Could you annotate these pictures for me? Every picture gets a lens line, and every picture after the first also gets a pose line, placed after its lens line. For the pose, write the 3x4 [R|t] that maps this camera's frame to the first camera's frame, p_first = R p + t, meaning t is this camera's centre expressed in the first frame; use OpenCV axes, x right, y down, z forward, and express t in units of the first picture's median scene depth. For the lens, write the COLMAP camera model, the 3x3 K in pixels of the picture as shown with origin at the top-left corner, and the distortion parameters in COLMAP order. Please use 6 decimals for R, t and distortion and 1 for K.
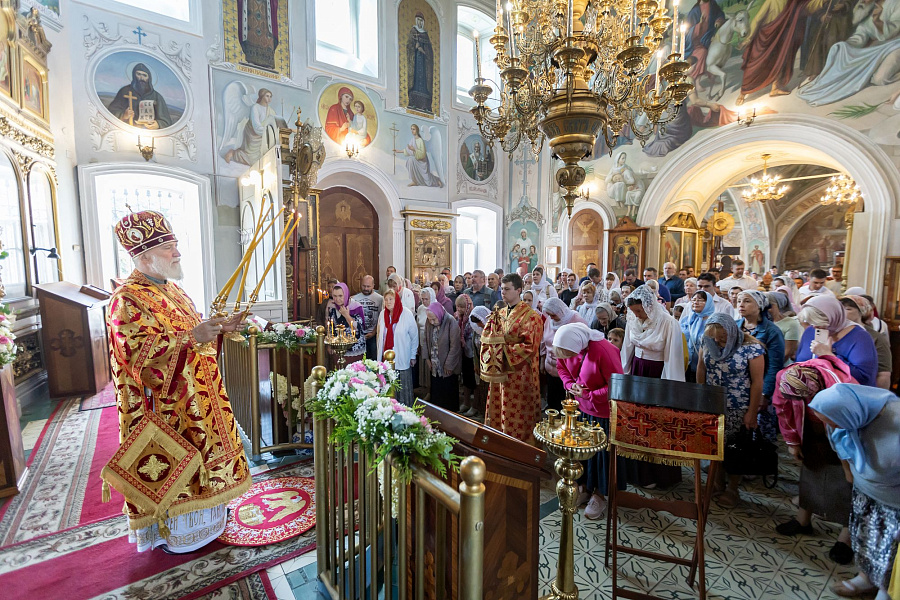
lens RADIAL K [[406.5, 0, 454.3], [0, 406.5, 295.2], [0, 0, 1]] dist [0.005348, -0.004975]
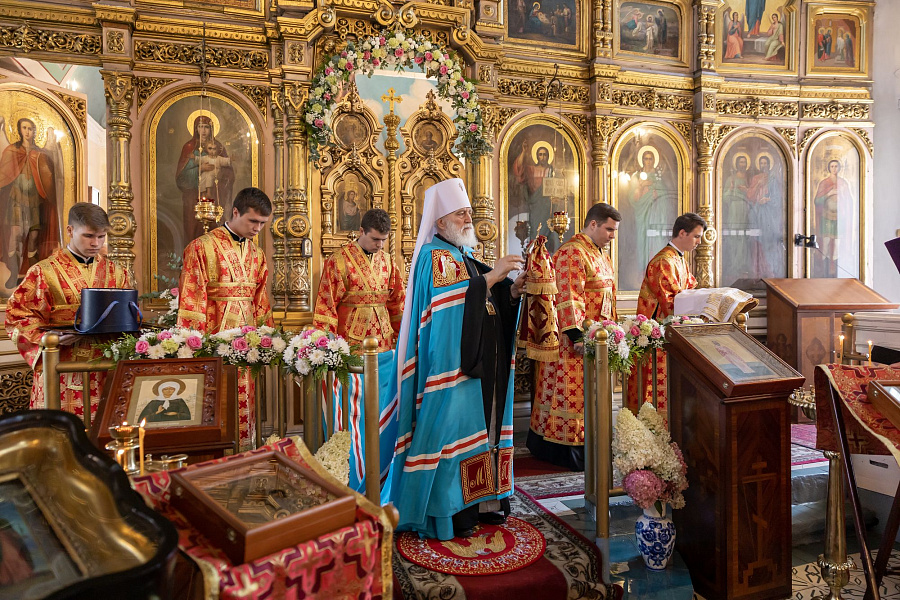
lens RADIAL K [[616.0, 0, 456.3], [0, 616.0, 297.4], [0, 0, 1]] dist [-0.006275, -0.000682]
pose [[-0.332203, 0.022294, -0.942944, 0.225264], [-0.073834, 0.996038, 0.049561, -0.001058], [0.940314, 0.086085, -0.329241, 0.420807]]
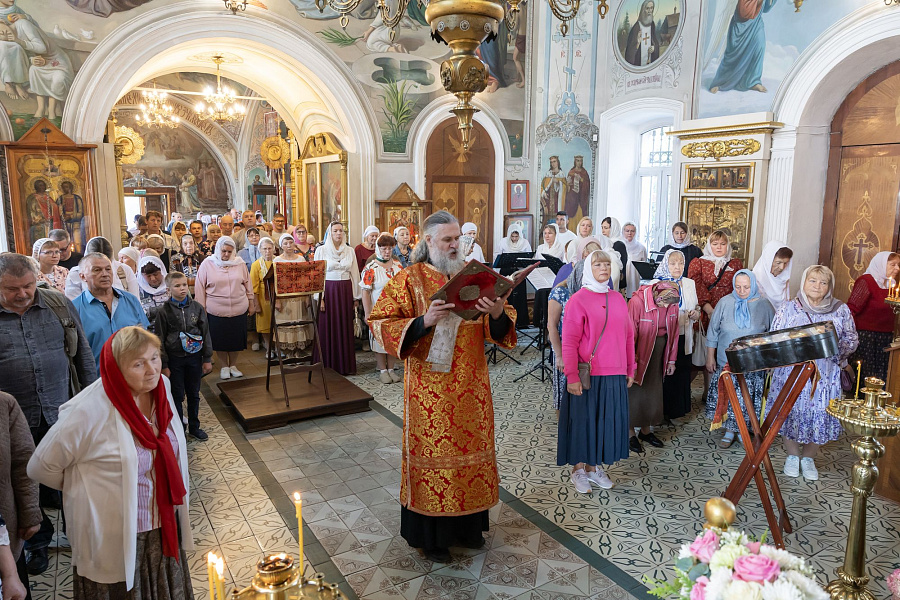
lens RADIAL K [[616.0, 0, 445.2], [0, 616.0, 287.9], [0, 0, 1]] dist [-0.006275, -0.000682]
pose [[0.130394, -0.151506, 0.979818, -0.283623], [0.082985, 0.986455, 0.141489, -0.054776], [-0.987983, 0.062861, 0.141200, 0.424648]]
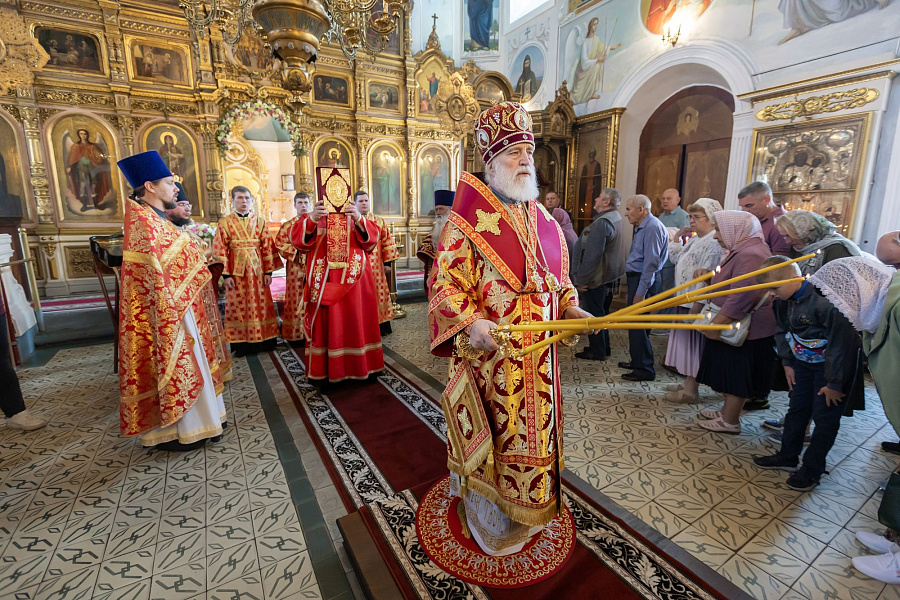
lens RADIAL K [[406.5, 0, 450.0], [0, 406.5, 288.7], [0, 0, 1]] dist [0.005348, -0.004975]
pose [[-0.121592, 0.177665, -0.976550, 0.556451], [-0.081013, 0.978792, 0.188159, -0.014602], [0.989269, 0.101992, -0.104620, 0.685458]]
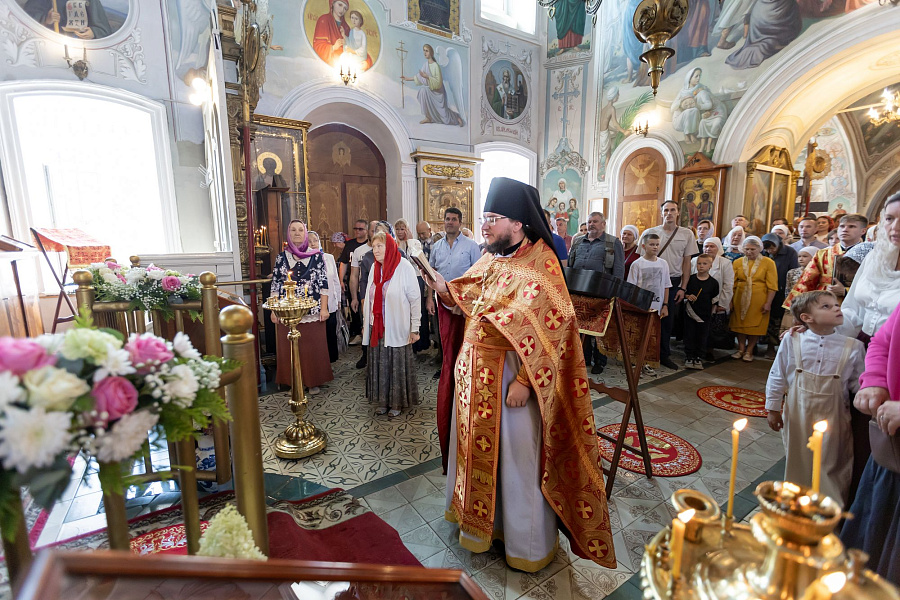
lens RADIAL K [[406.5, 0, 453.7], [0, 406.5, 295.7], [0, 0, 1]] dist [0.005348, -0.004975]
pose [[0.996783, 0.002649, -0.080103, 0.020680], [0.002459, 0.997972, 0.063600, 0.027665], [0.080109, -0.063592, 0.994756, 0.176944]]
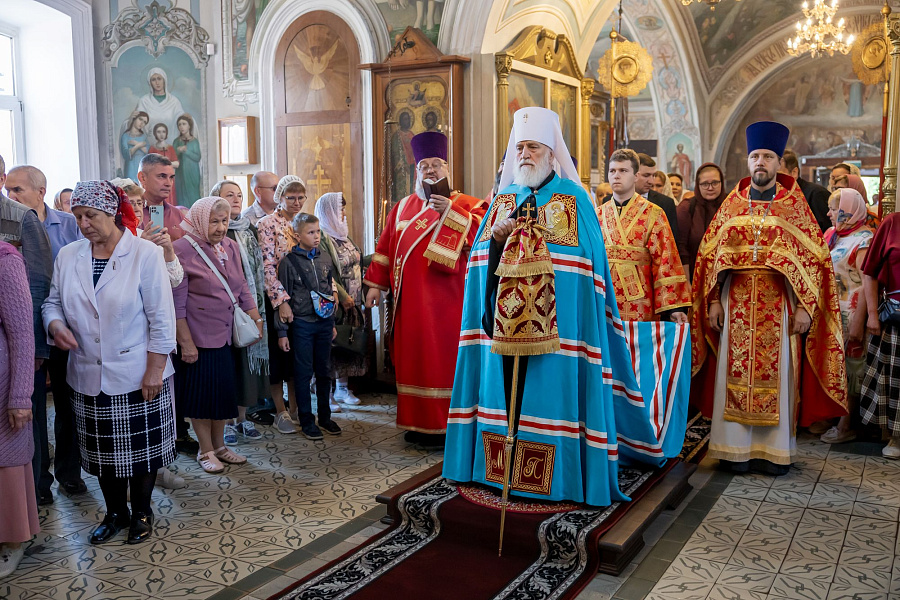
lens RADIAL K [[843.1, 0, 457.7], [0, 843.1, 291.5], [0, 0, 1]] dist [-0.014259, 0.000000]
pose [[0.923361, -0.055032, 0.379968, 0.155234], [0.043167, 0.998279, 0.039683, 0.018464], [-0.381498, -0.020240, 0.924148, 0.267412]]
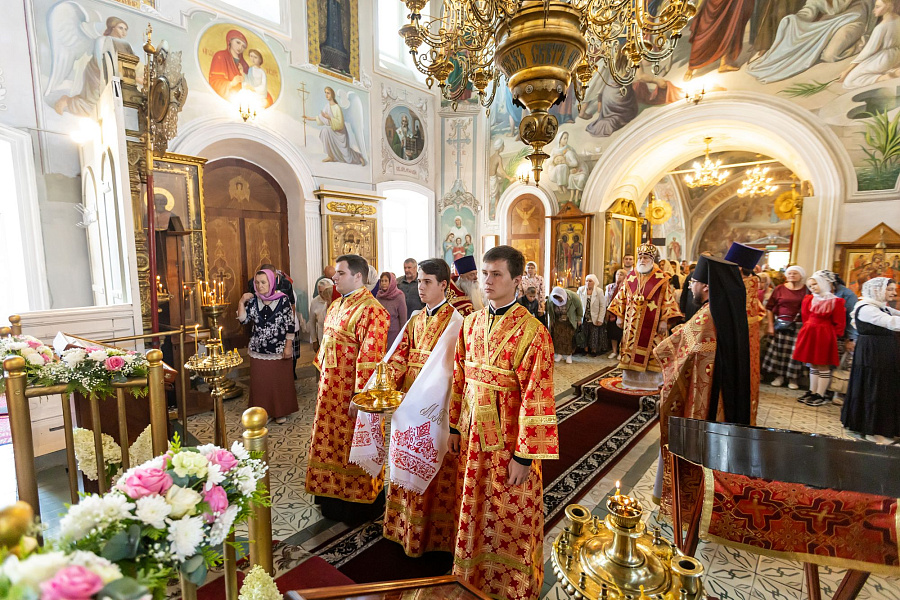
lens RADIAL K [[406.5, 0, 450.8], [0, 406.5, 298.8], [0, 0, 1]] dist [0.005348, -0.004975]
pose [[0.985842, -0.023600, 0.166008, -0.000629], [0.019913, 0.999517, 0.023838, -0.001408], [-0.166490, -0.020195, 0.985836, 0.132897]]
